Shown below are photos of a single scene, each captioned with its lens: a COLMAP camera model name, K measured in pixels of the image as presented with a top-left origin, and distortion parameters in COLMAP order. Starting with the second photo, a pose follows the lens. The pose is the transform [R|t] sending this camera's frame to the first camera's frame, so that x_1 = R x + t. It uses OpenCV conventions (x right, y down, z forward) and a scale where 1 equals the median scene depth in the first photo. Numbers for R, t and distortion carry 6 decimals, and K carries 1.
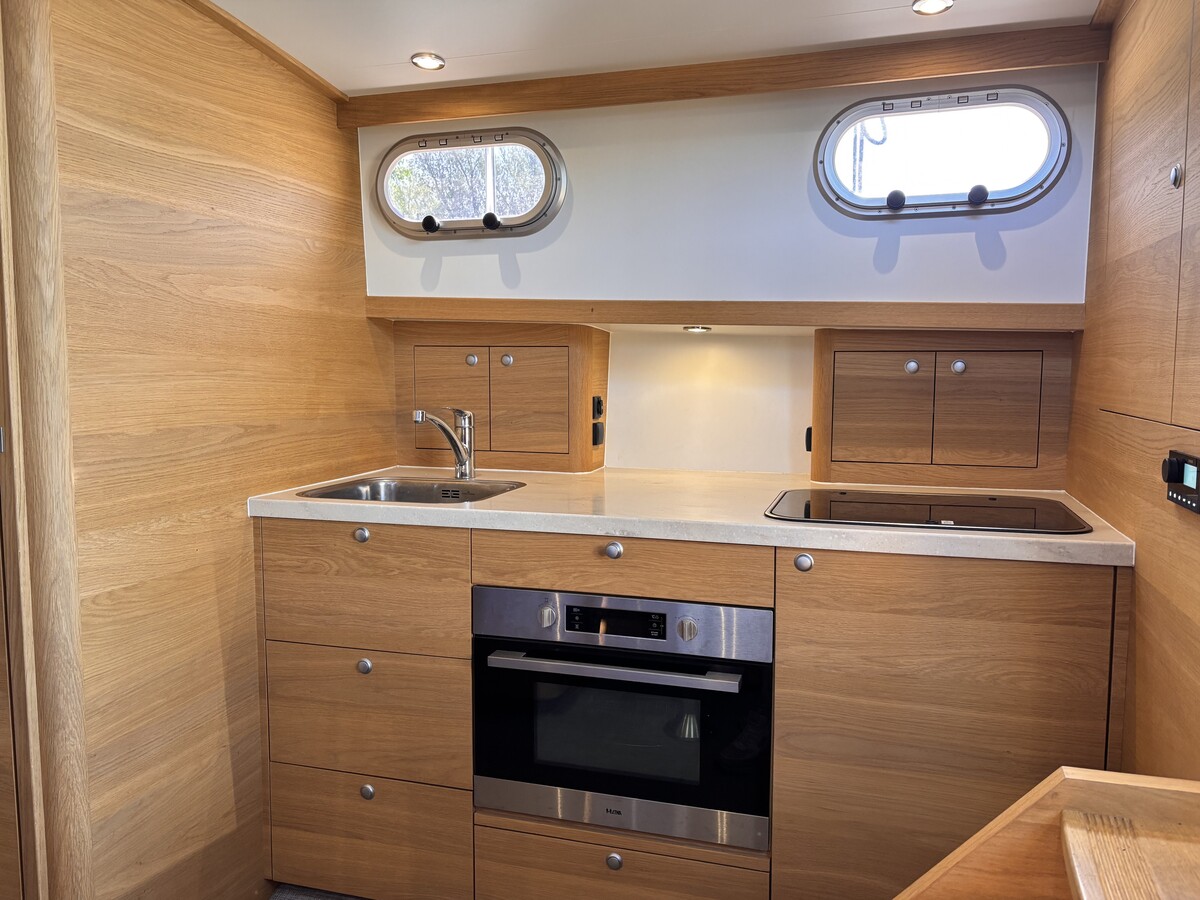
lens RADIAL K [[913.8, 0, 584.2], [0, 913.8, 451.8], [0, 0, 1]] dist [0.005602, -0.009093]
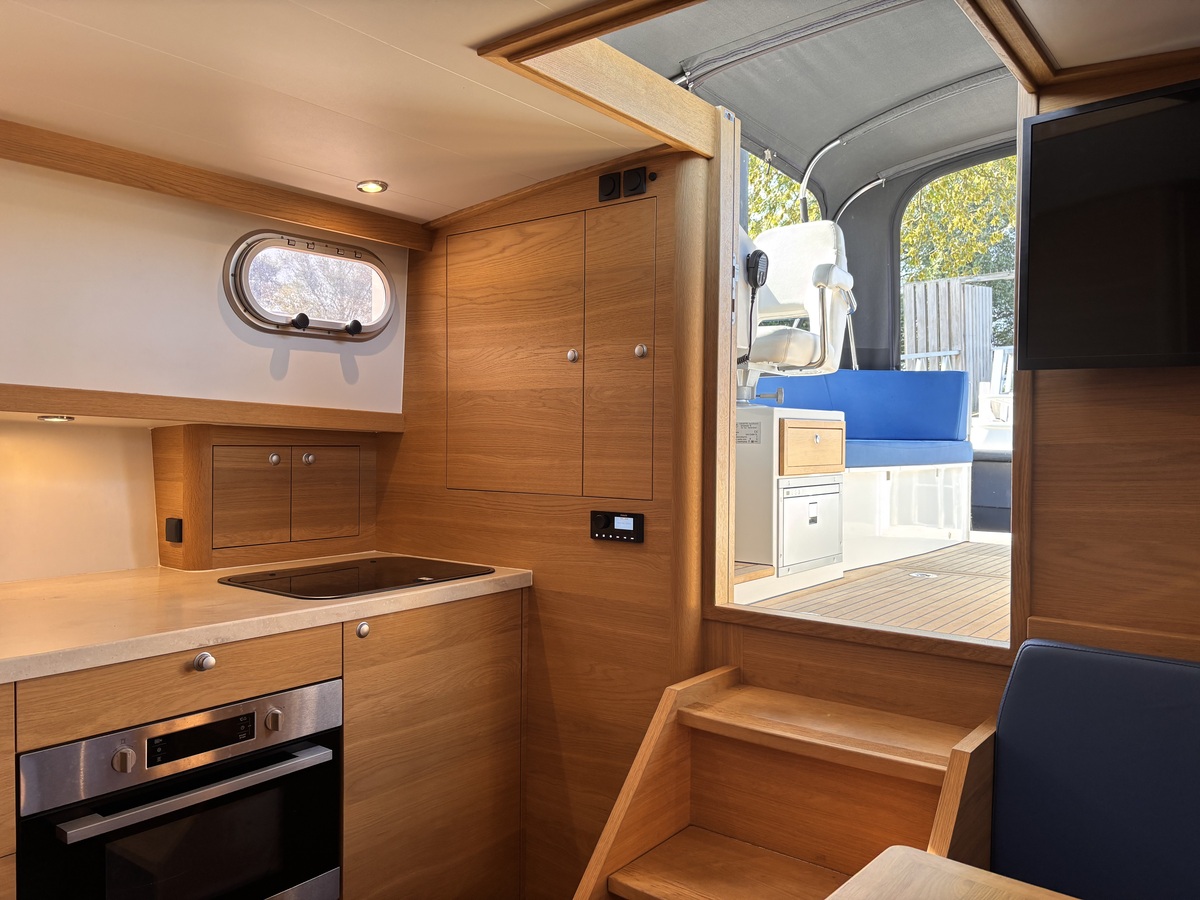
lens RADIAL K [[914.0, 0, 617.8], [0, 914.0, 453.6], [0, 0, 1]] dist [0.012182, 0.004437]
pose [[0.324286, -0.012464, 0.945877, -0.676860], [0.077184, 0.996928, -0.013325, -0.058223], [-0.942805, 0.077327, 0.324252, 0.246941]]
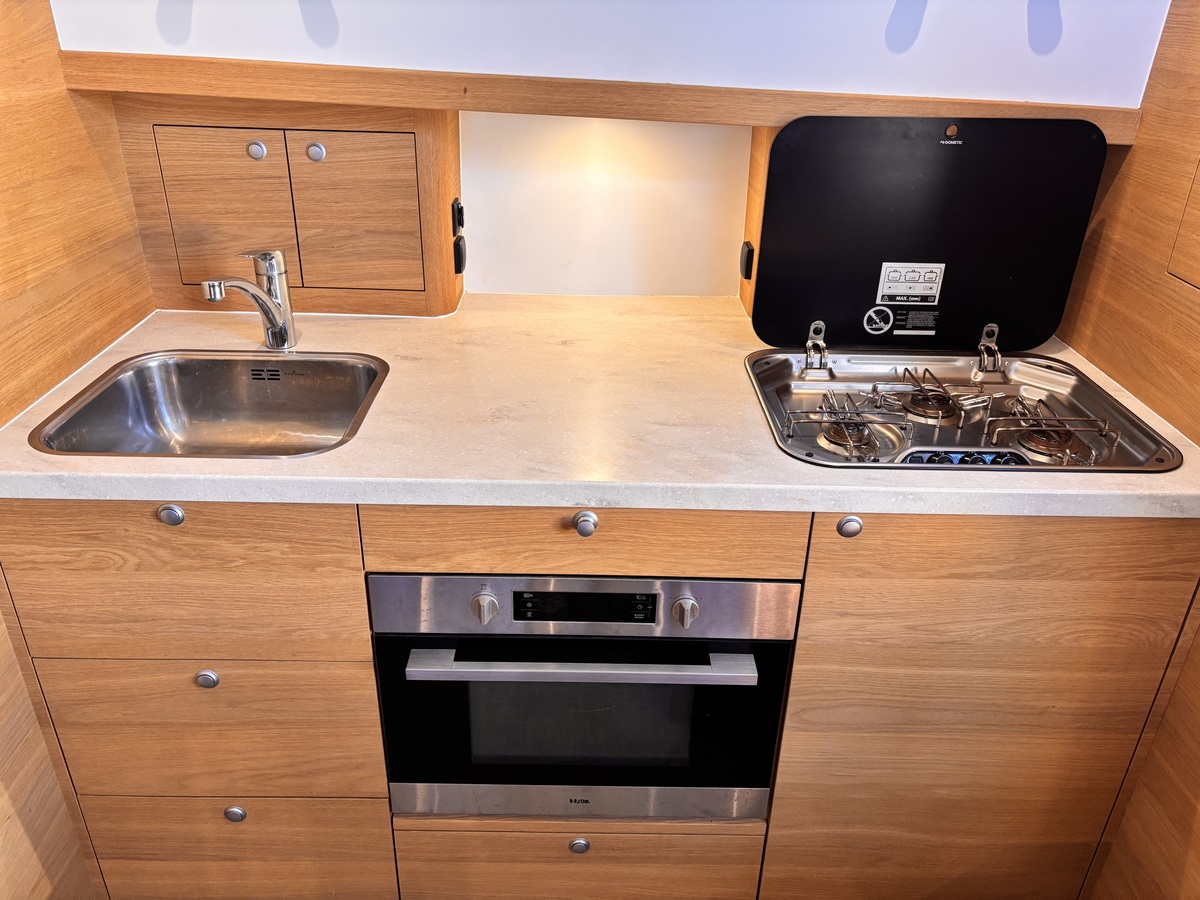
lens RADIAL K [[913.8, 0, 584.2], [0, 913.8, 451.8], [0, 0, 1]] dist [0.005602, -0.009093]
pose [[0.952583, -0.123680, 0.278007, -0.144163], [0.011190, 0.927285, 0.374188, -0.188867], [-0.304071, -0.353334, 0.884701, 0.373591]]
